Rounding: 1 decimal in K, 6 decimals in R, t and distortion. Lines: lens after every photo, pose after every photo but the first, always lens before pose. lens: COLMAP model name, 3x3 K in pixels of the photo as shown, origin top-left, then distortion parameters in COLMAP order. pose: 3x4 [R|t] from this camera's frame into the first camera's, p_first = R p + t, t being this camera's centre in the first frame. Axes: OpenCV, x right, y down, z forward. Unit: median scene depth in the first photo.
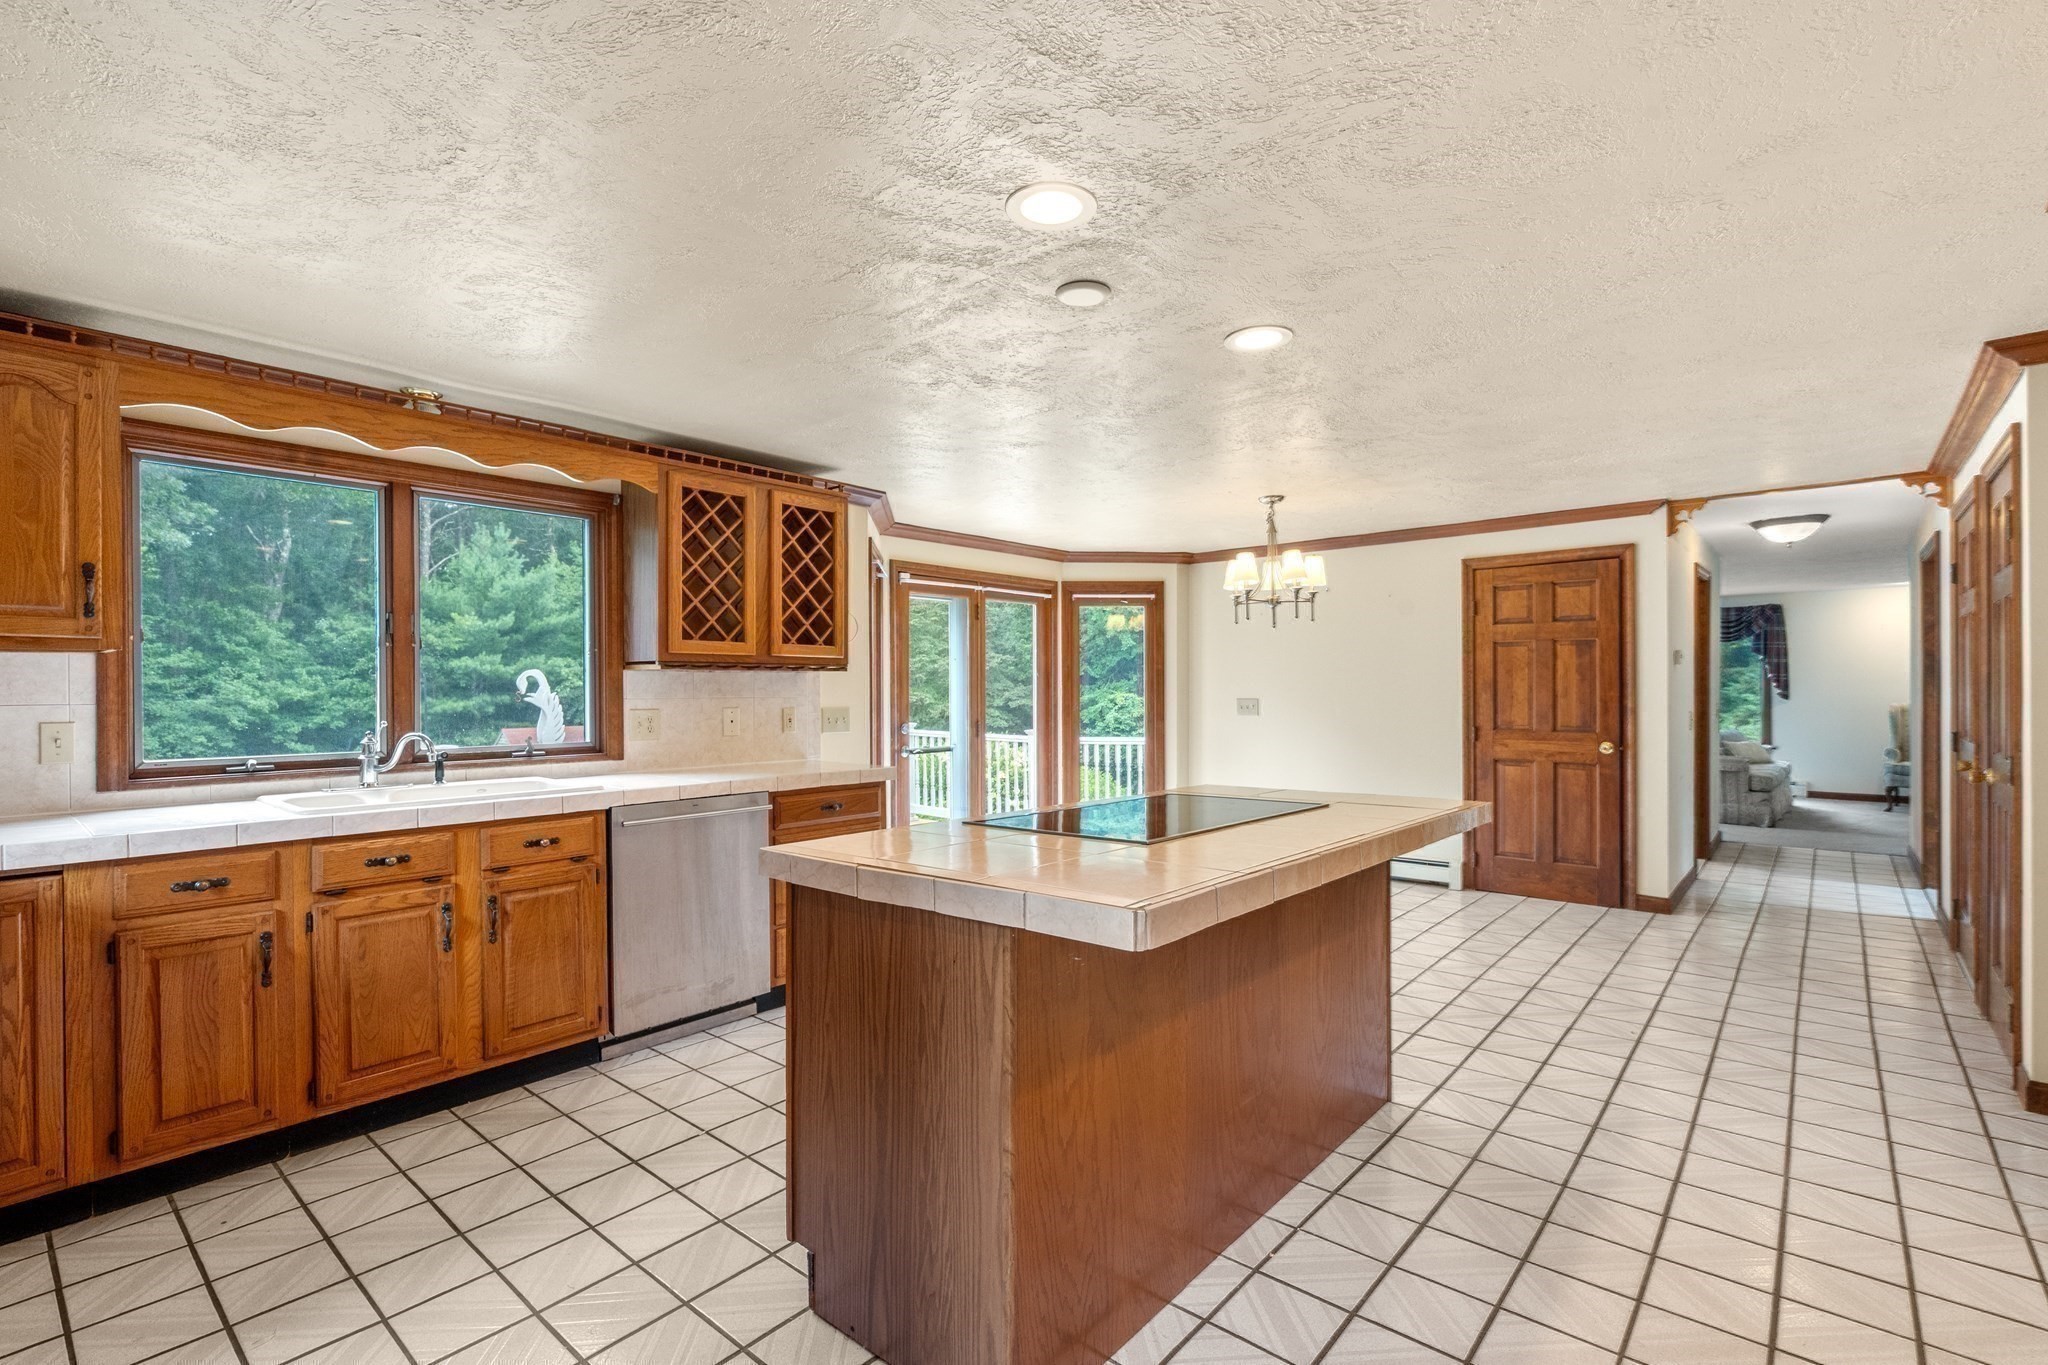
lens RADIAL K [[934.0, 0, 1024.0], [0, 934.0, 682.5], [0, 0, 1]] dist [-0.001471, 0.000336]
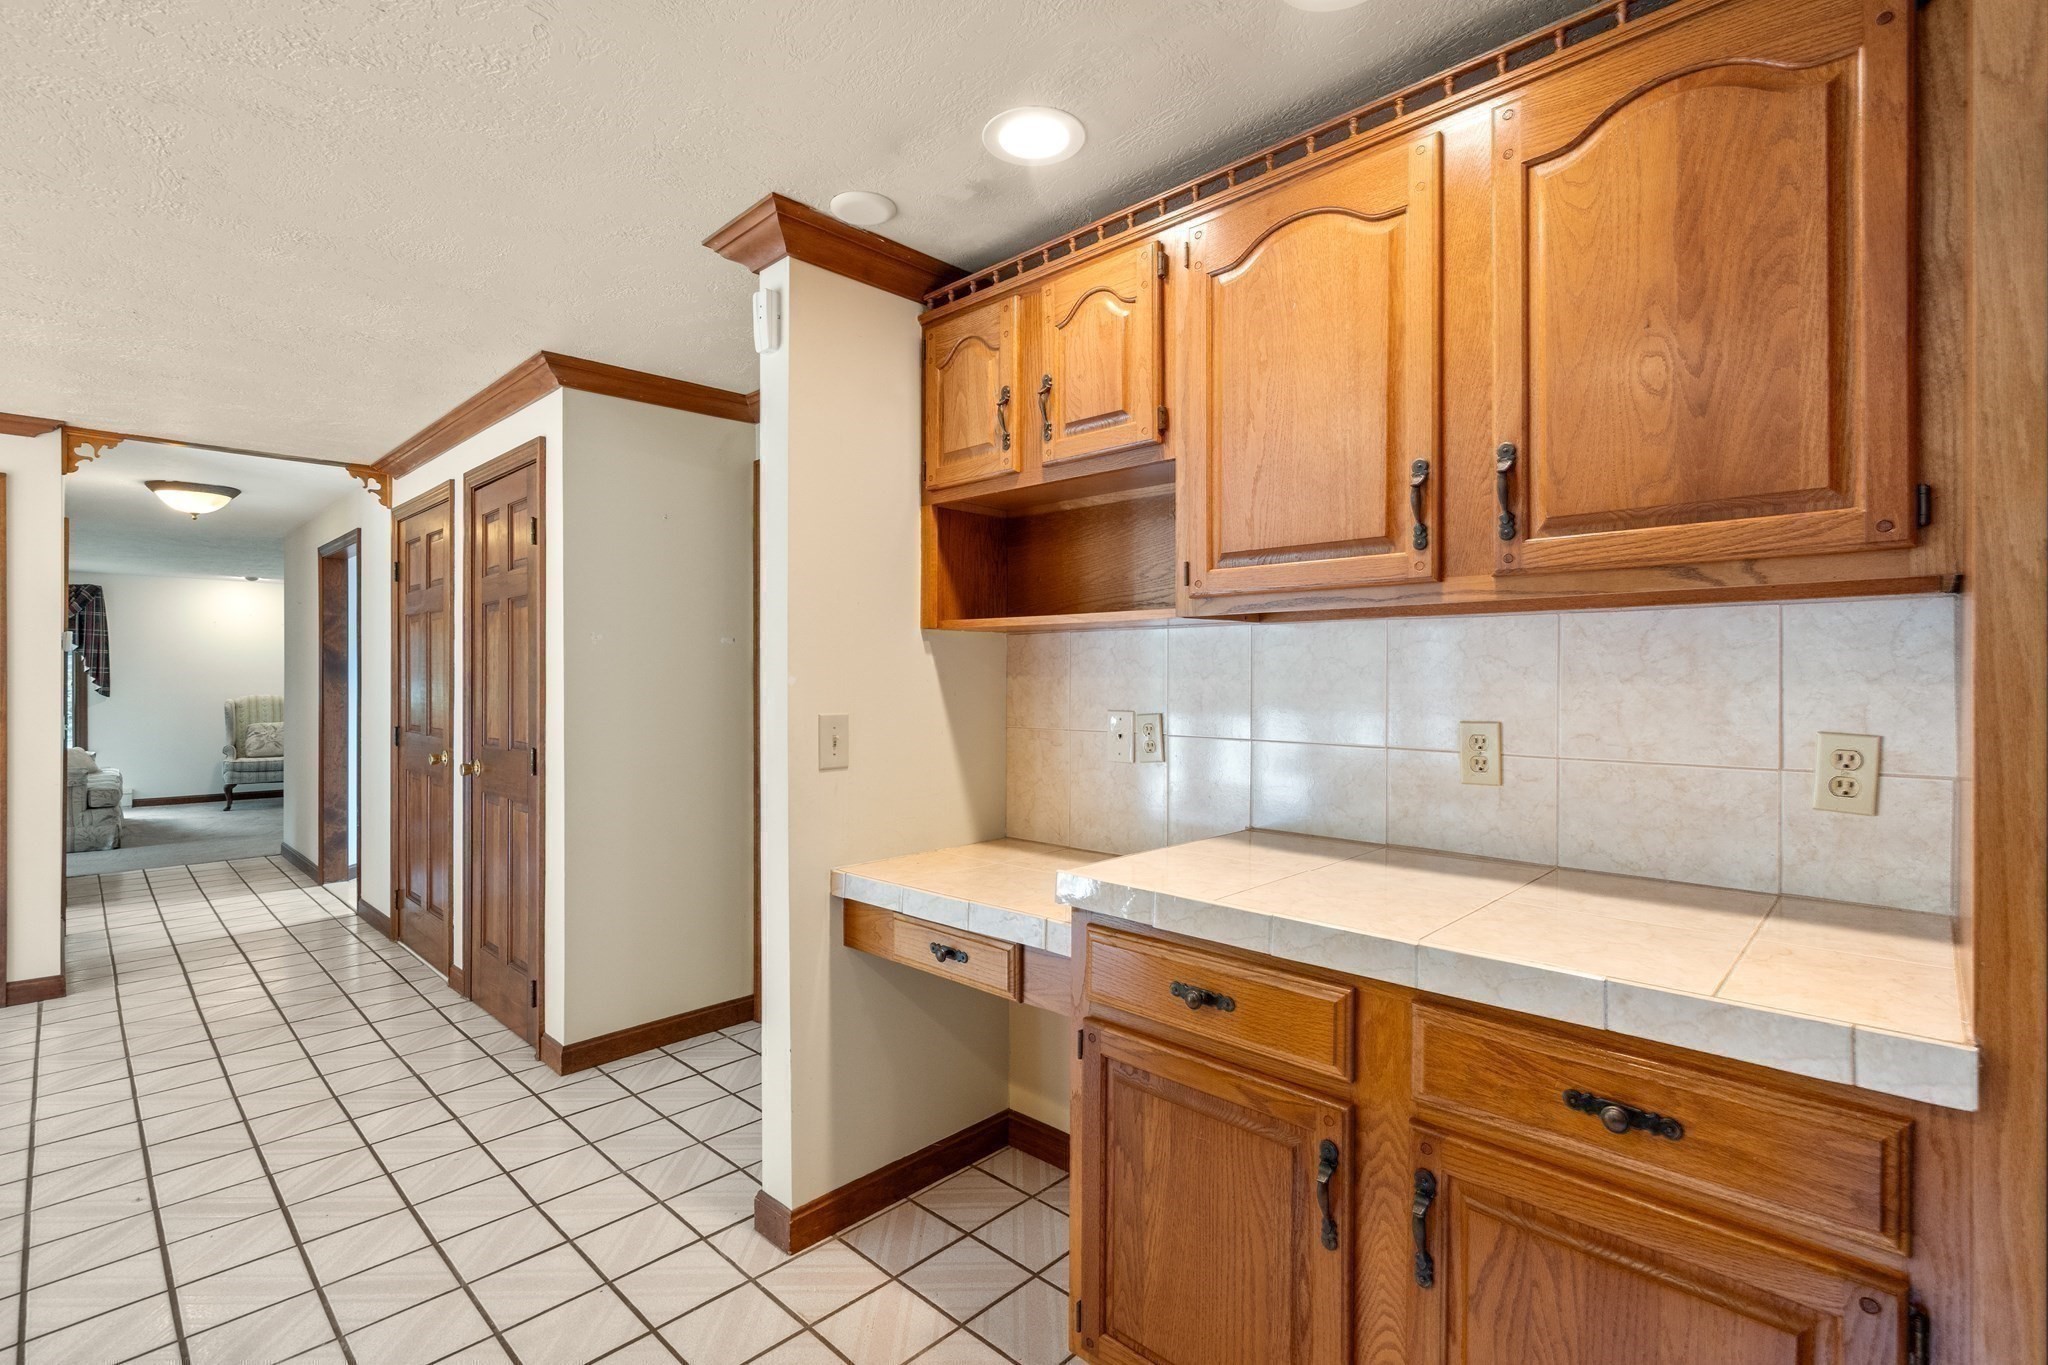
lens RADIAL K [[934.0, 0, 1024.0], [0, 934.0, 682.5], [0, 0, 1]] dist [-0.001471, 0.000336]
pose [[0.063583, 0.003353, 0.997971, 0.015107], [-0.007934, 0.999964, -0.002854, 0.001331], [-0.997945, -0.007737, 0.063608, 0.188682]]
